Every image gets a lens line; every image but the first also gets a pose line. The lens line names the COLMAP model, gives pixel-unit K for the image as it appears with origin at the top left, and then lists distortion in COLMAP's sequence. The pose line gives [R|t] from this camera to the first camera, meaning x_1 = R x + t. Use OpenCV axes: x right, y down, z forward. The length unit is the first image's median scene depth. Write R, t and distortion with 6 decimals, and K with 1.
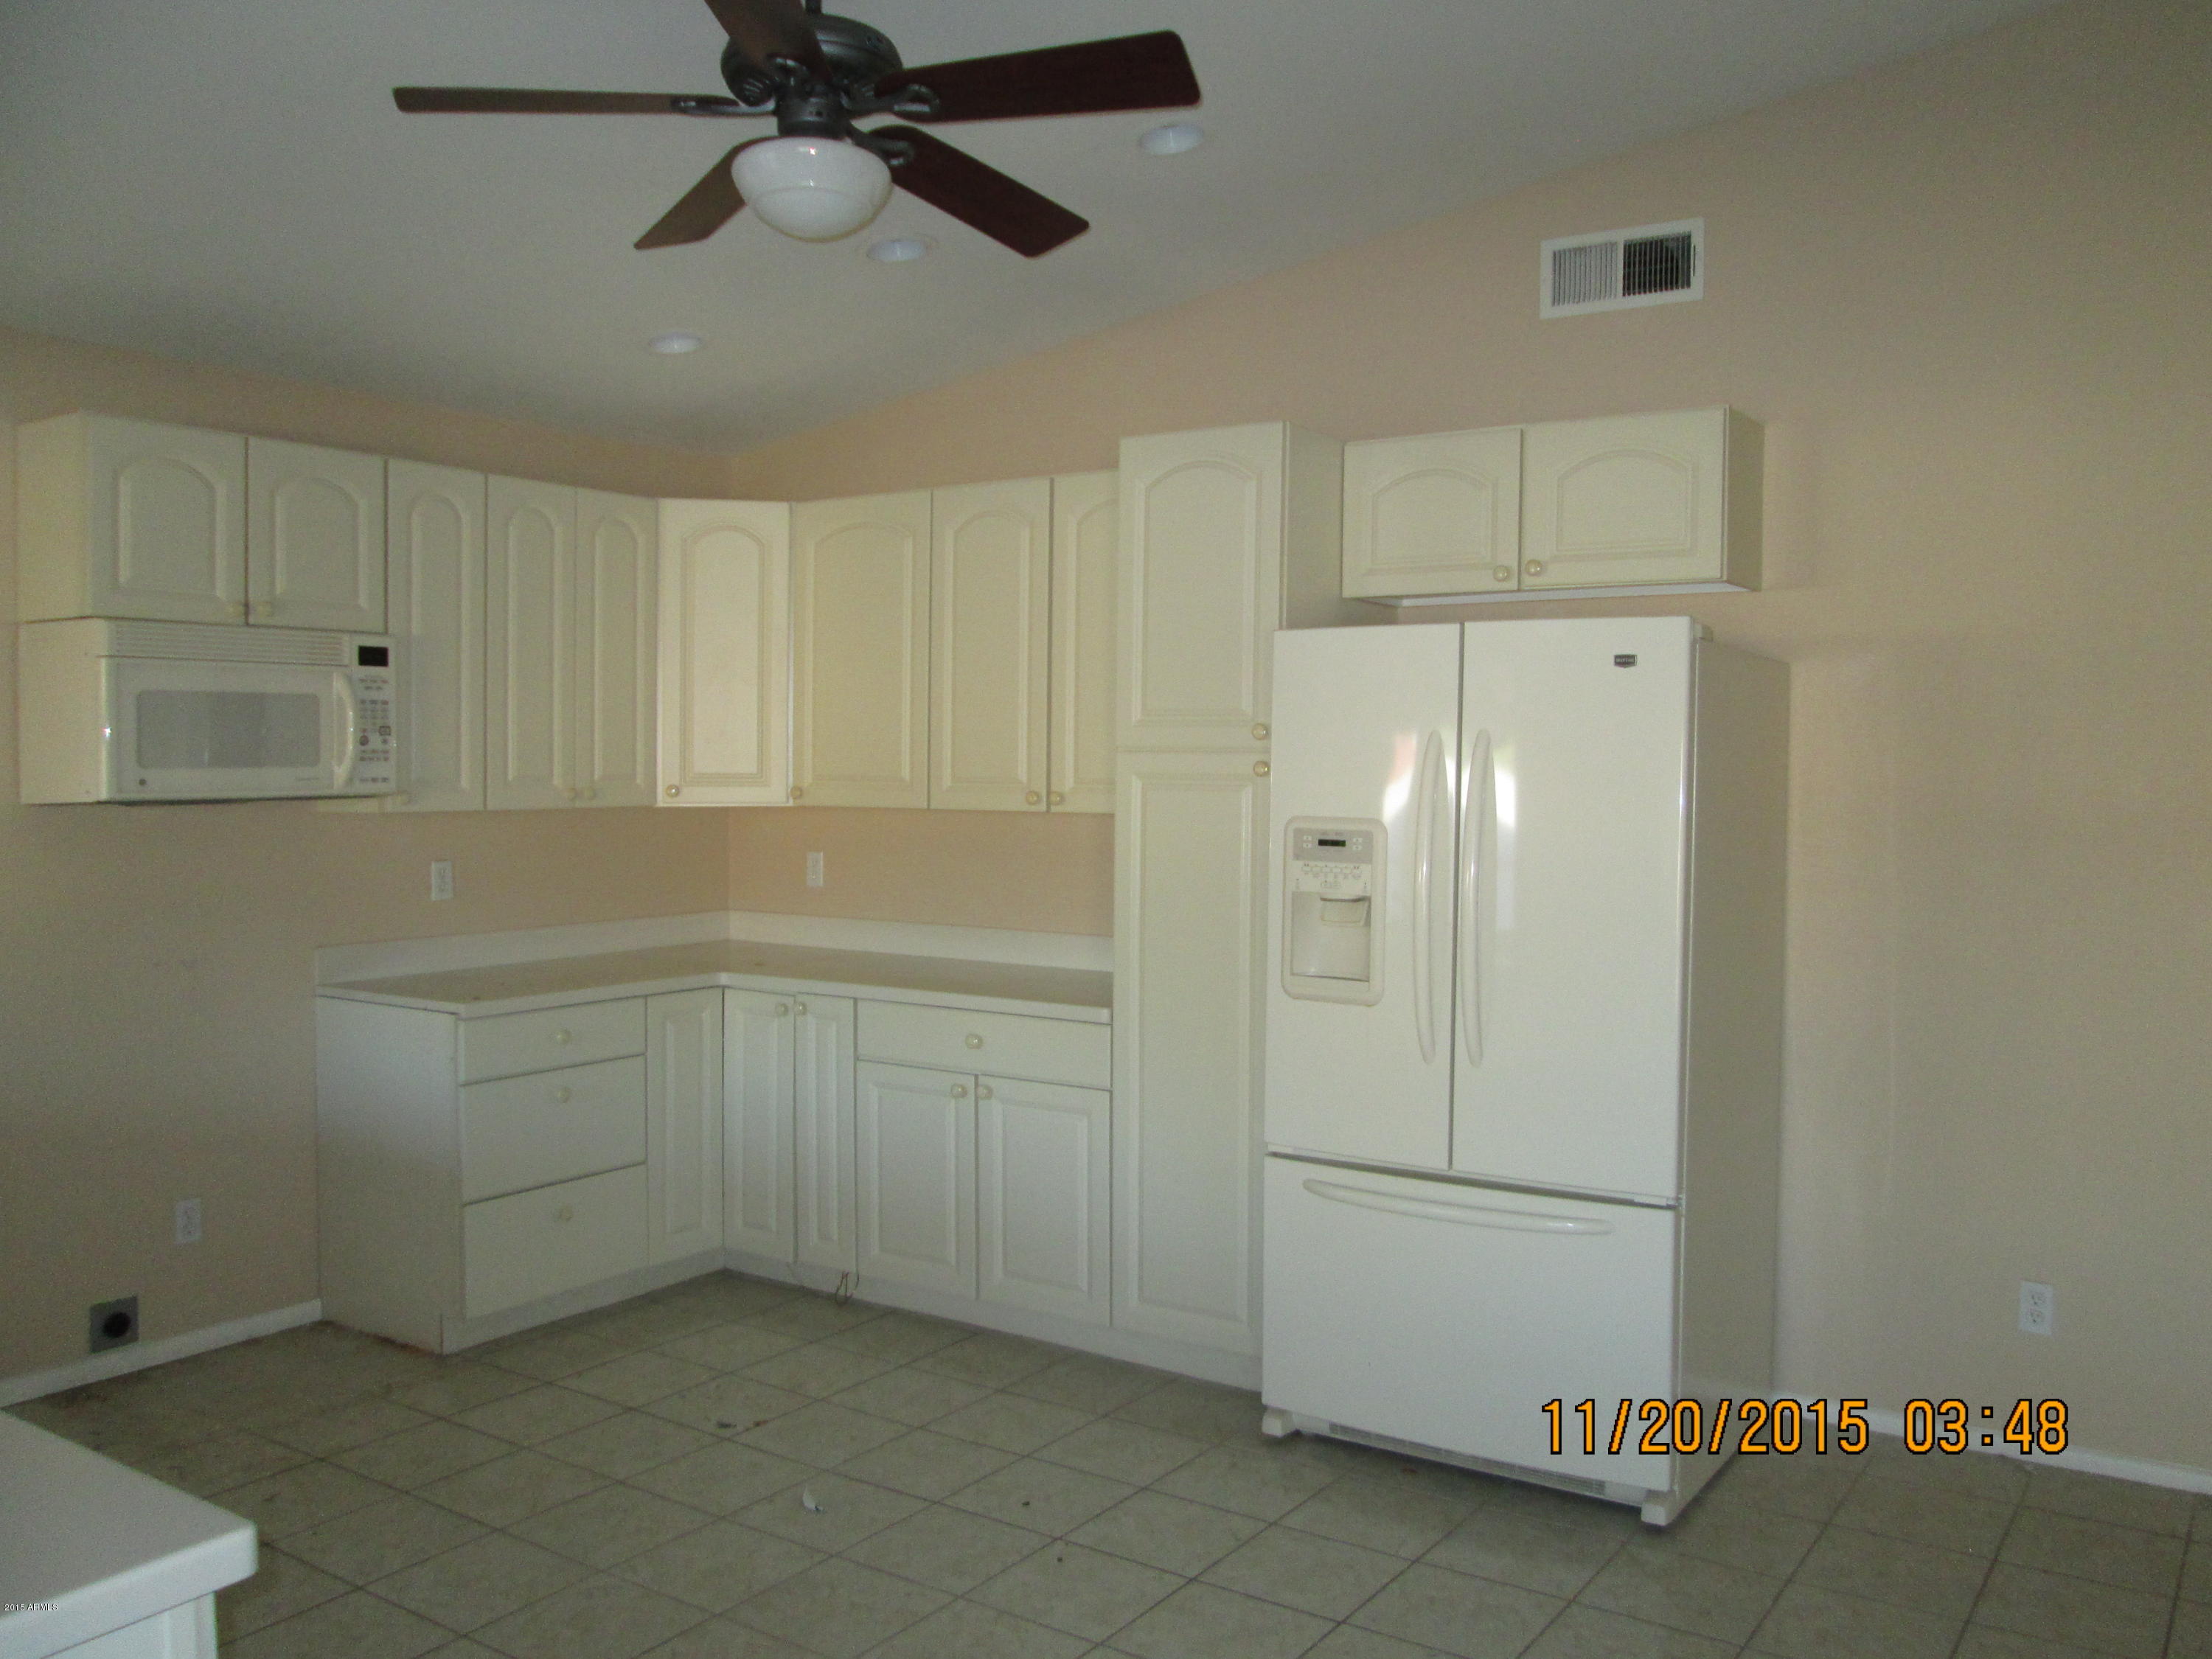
lens RADIAL K [[1817.1, 0, 1109.6], [0, 1817.1, 826.7], [0, 0, 1]] dist [-0.036035, 0.020914]
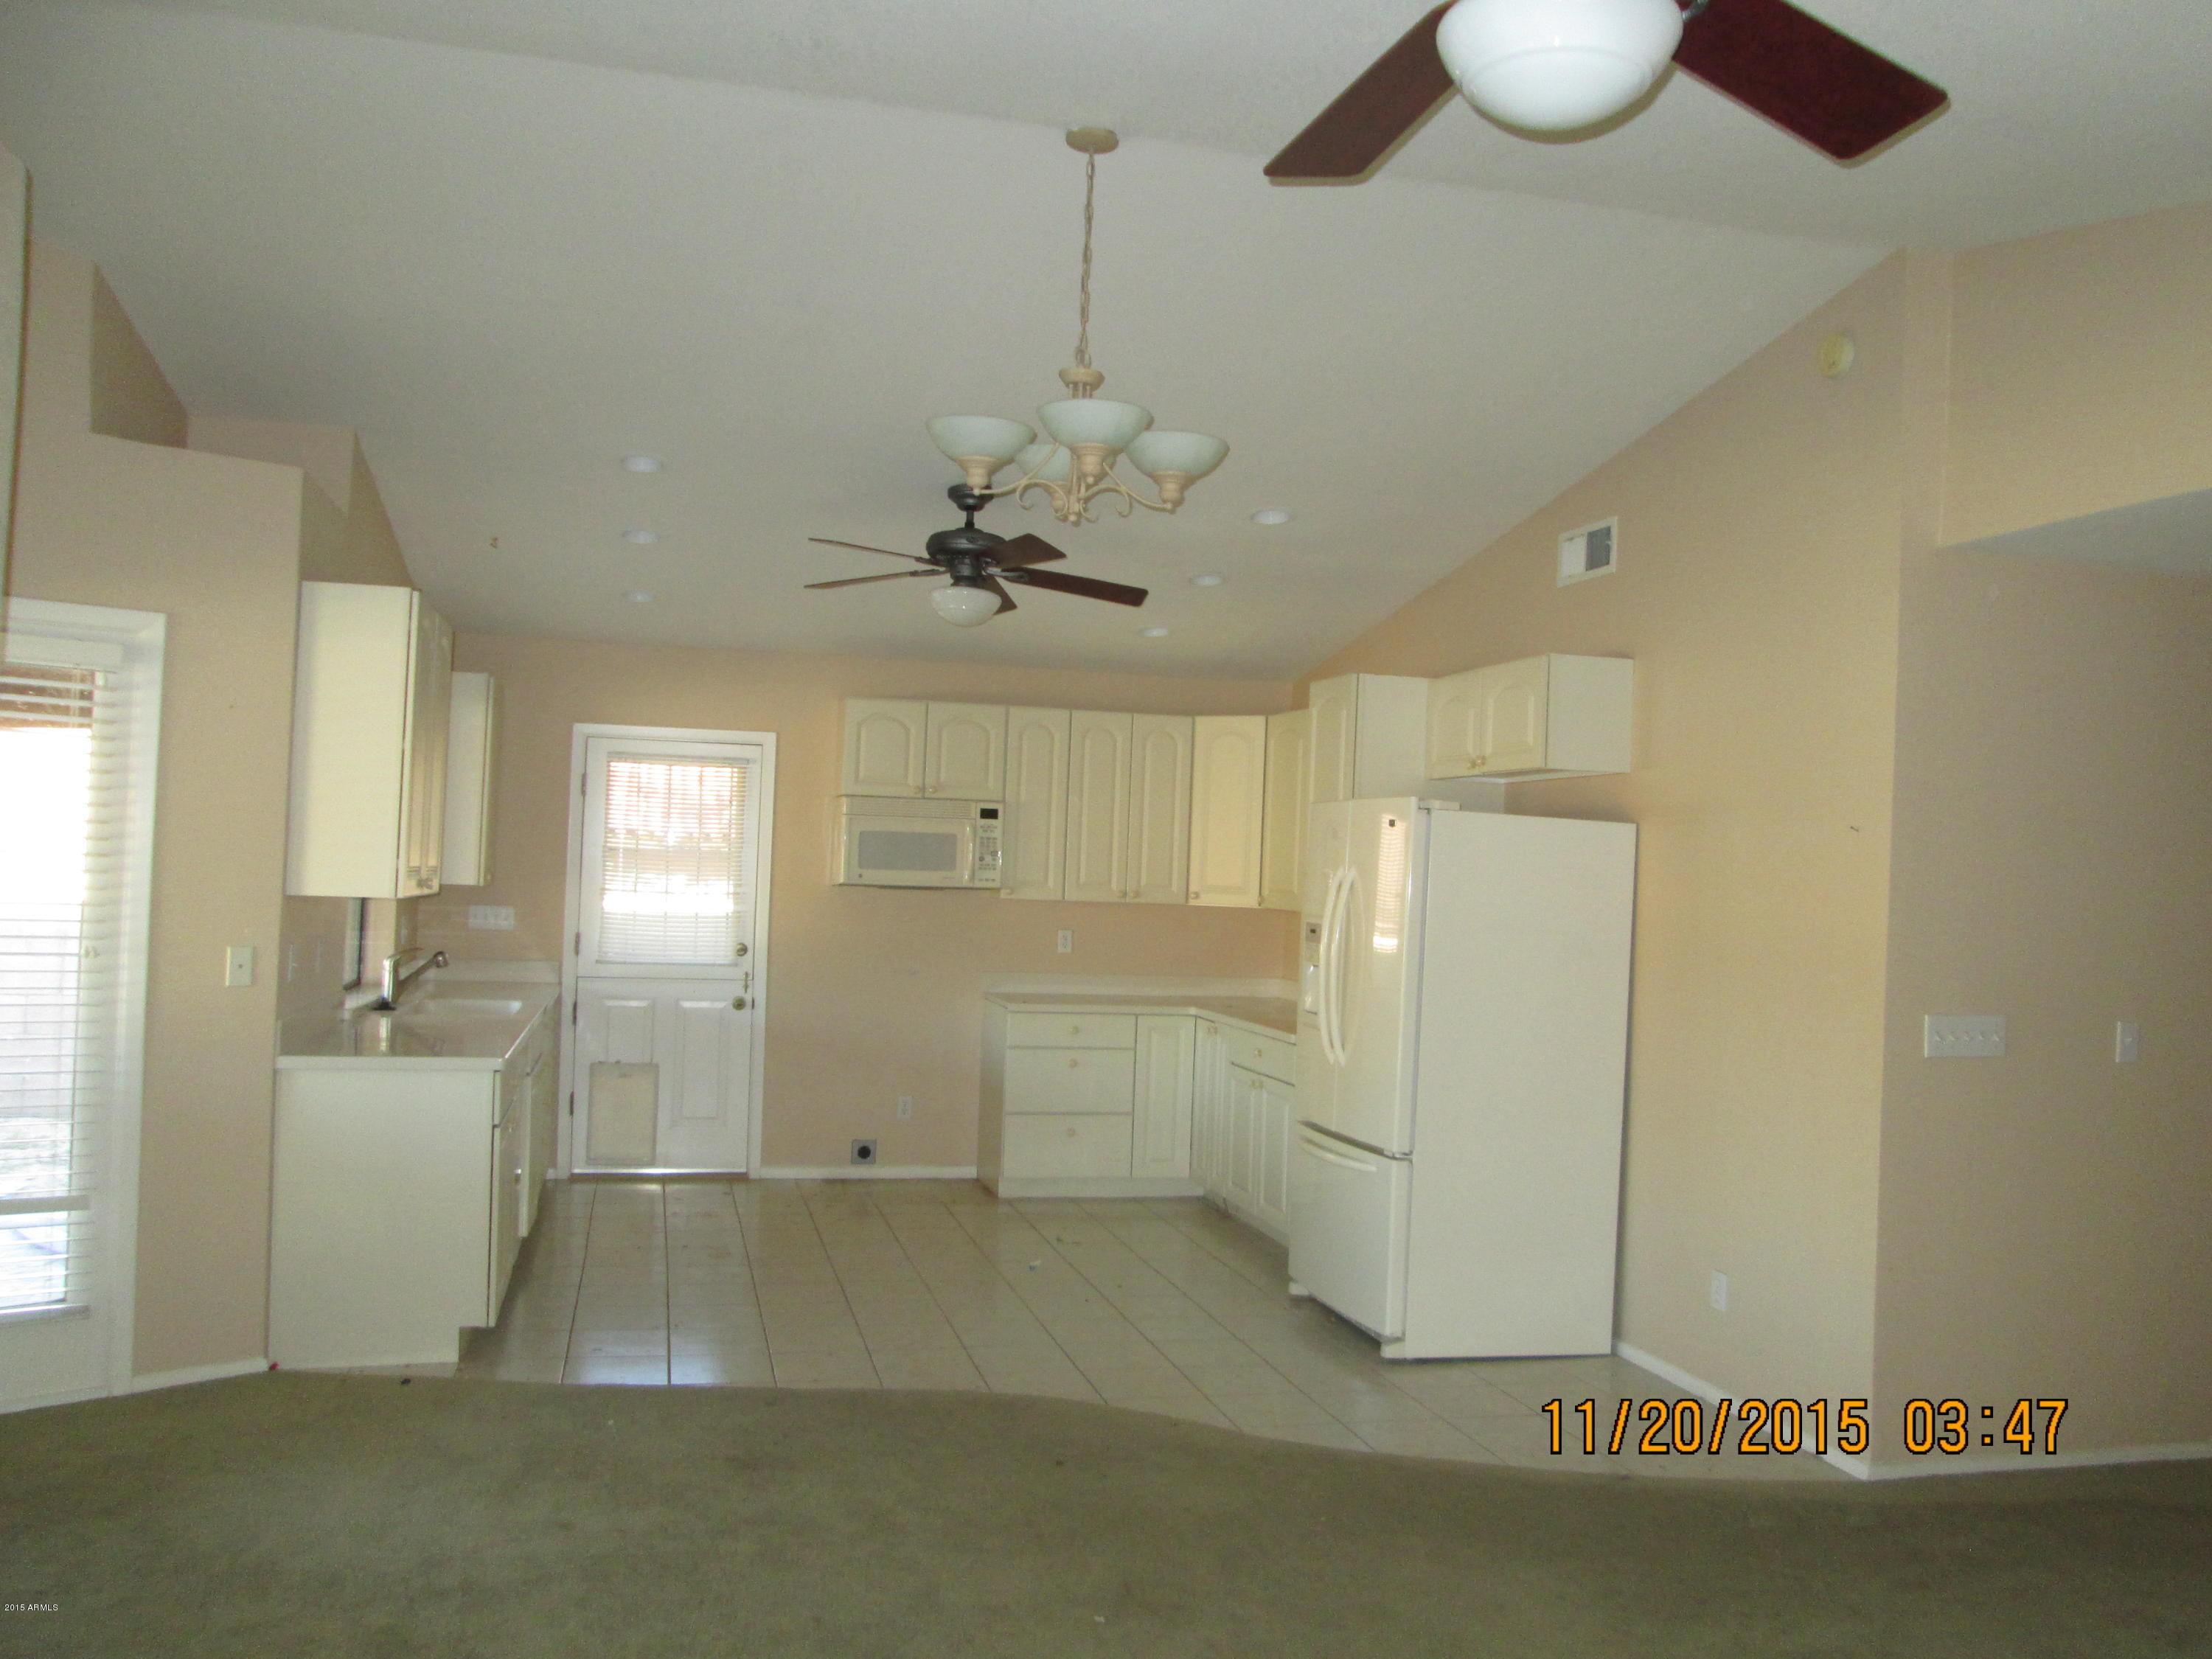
lens RADIAL K [[1817.1, 0, 1102.3], [0, 1817.1, 831.9], [0, 0, 1]] dist [-0.036035, 0.020914]
pose [[0.746989, 0.009605, -0.664767, 0.931163], [-0.058626, 0.996952, -0.051472, 0.014379], [0.662247, 0.077422, 0.745275, -0.322596]]
